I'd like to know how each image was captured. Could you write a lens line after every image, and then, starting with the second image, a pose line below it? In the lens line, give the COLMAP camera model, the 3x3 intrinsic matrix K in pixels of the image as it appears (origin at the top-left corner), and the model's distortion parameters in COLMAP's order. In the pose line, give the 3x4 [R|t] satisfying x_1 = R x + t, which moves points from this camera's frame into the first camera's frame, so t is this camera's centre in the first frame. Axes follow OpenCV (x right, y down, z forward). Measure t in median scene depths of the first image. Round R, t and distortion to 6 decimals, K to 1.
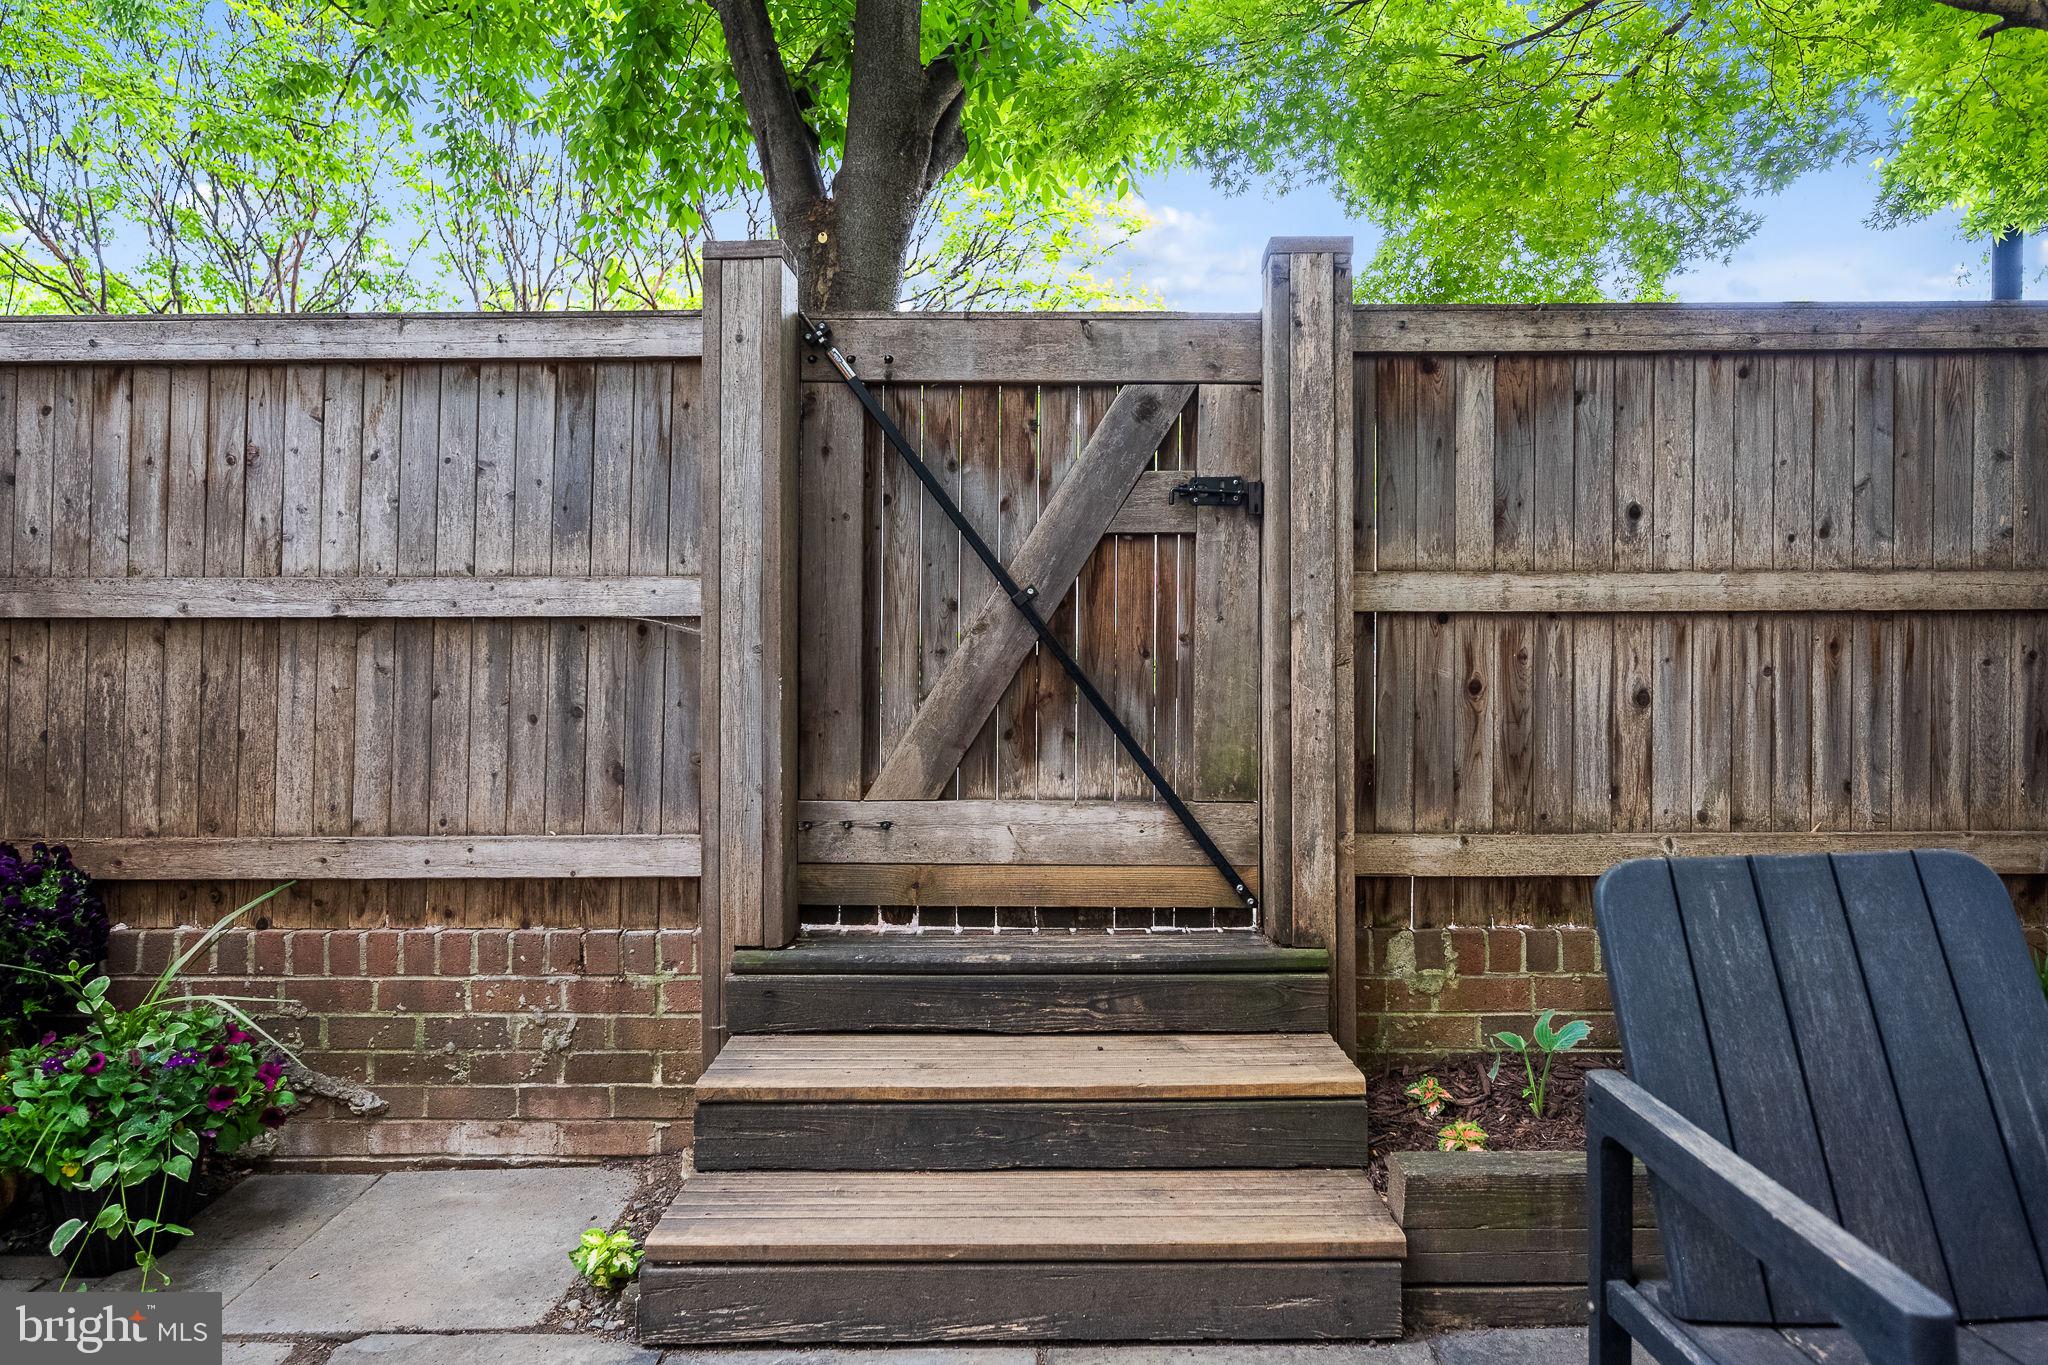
lens RADIAL K [[1172.8, 0, 1019.5], [0, 1172.8, 657.5], [0, 0, 1]] dist [-0.005572, 0.004459]
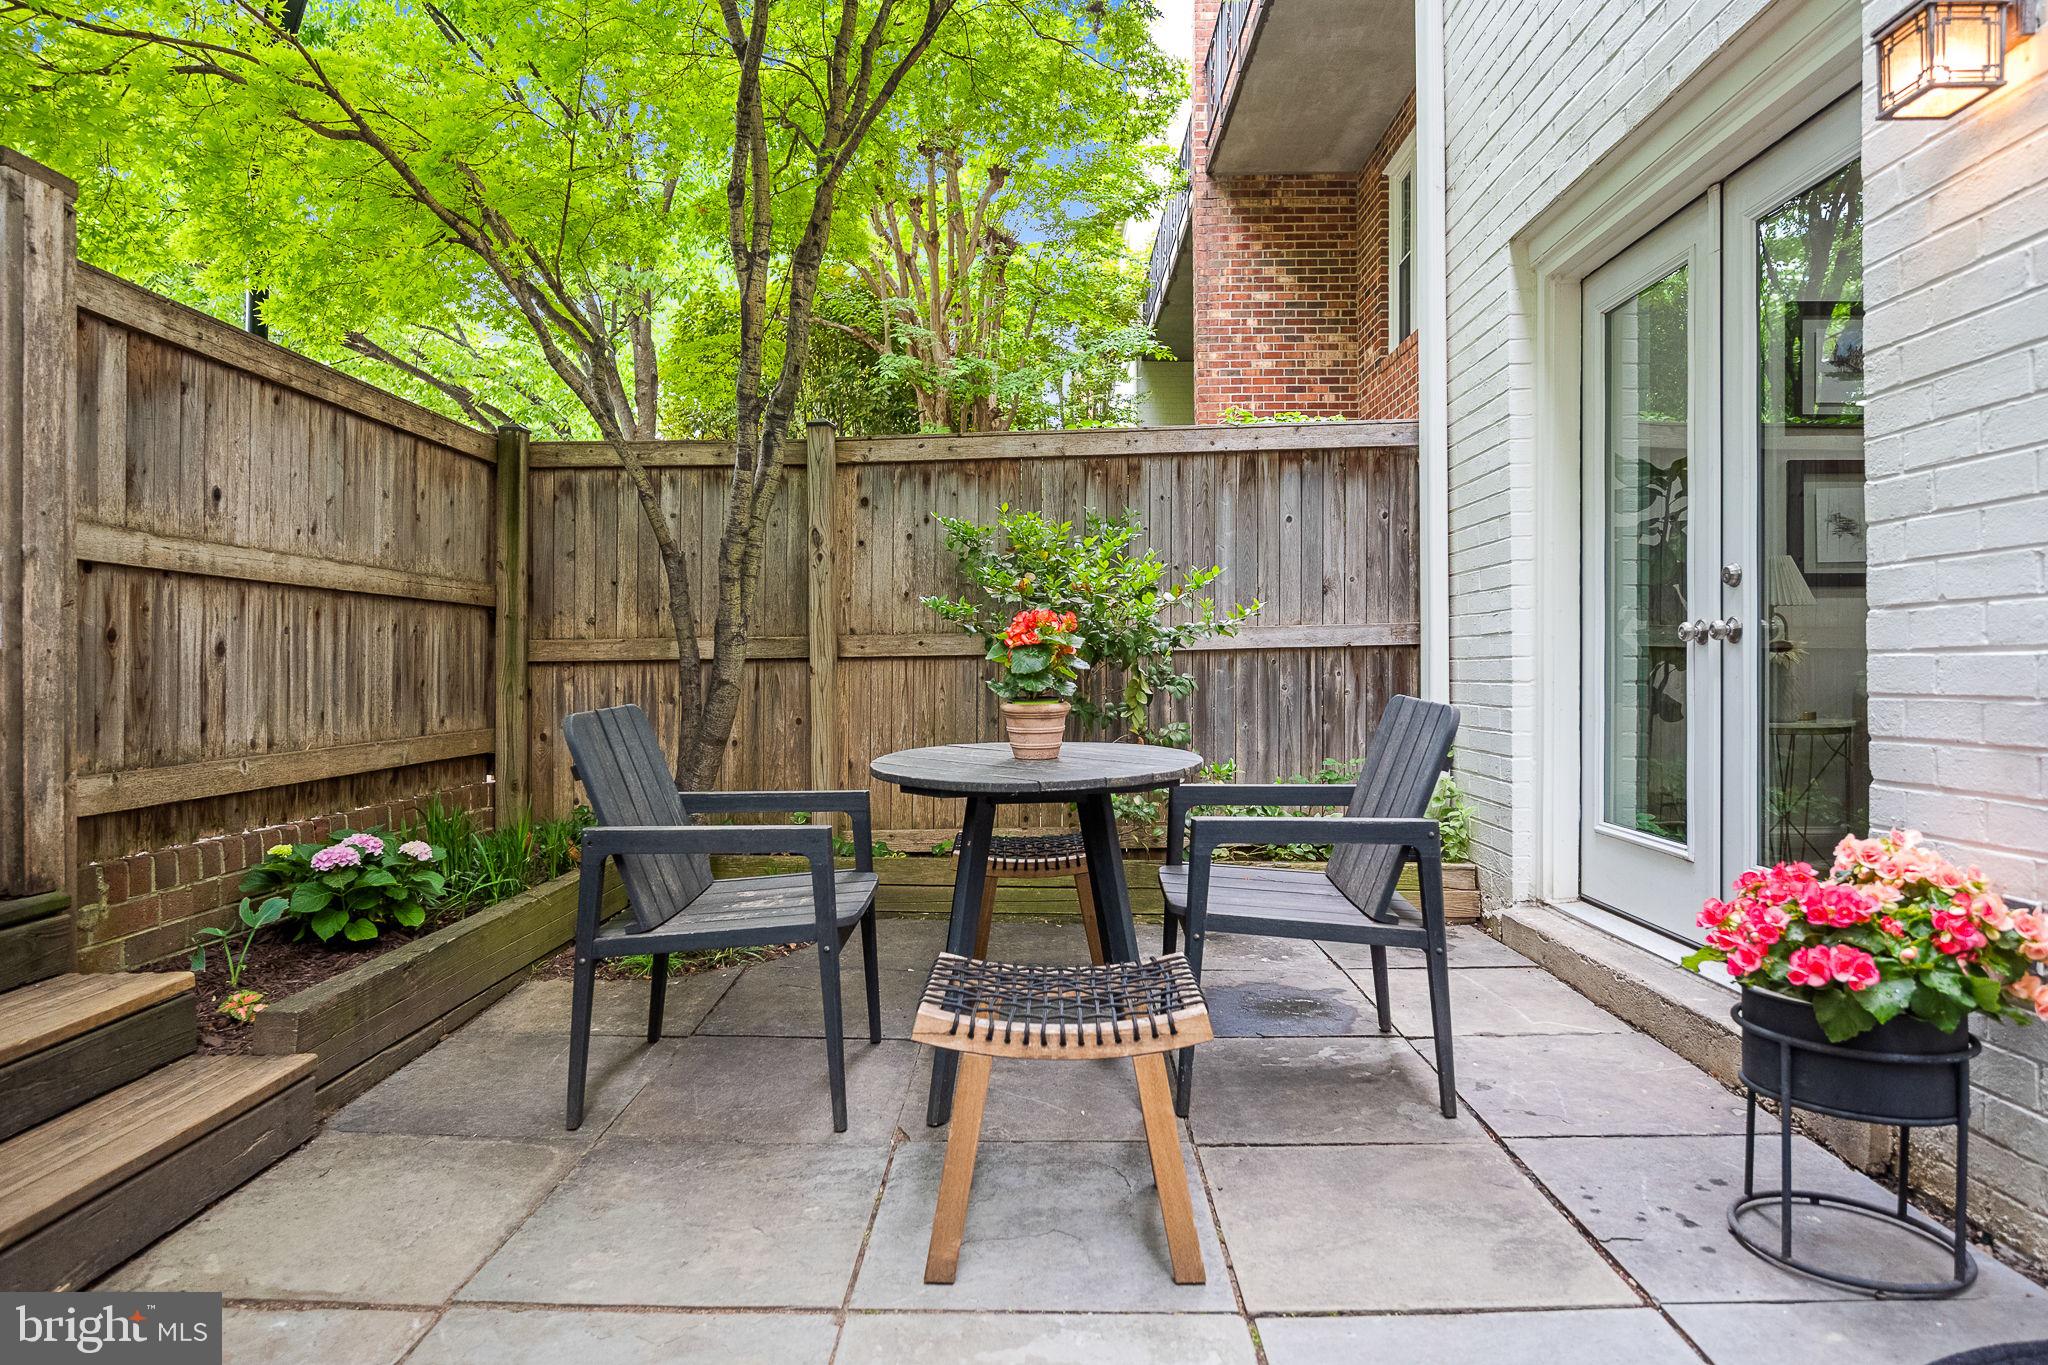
lens RADIAL K [[1172.8, 0, 1024.8], [0, 1172.8, 675.7], [0, 0, 1]] dist [-0.005572, 0.004459]
pose [[-0.004185, -0.001524, 0.999990, -0.685531], [-0.000117, 0.999999, 0.001524, 0.060744], [-0.999991, -0.000111, -0.004185, 0.173588]]
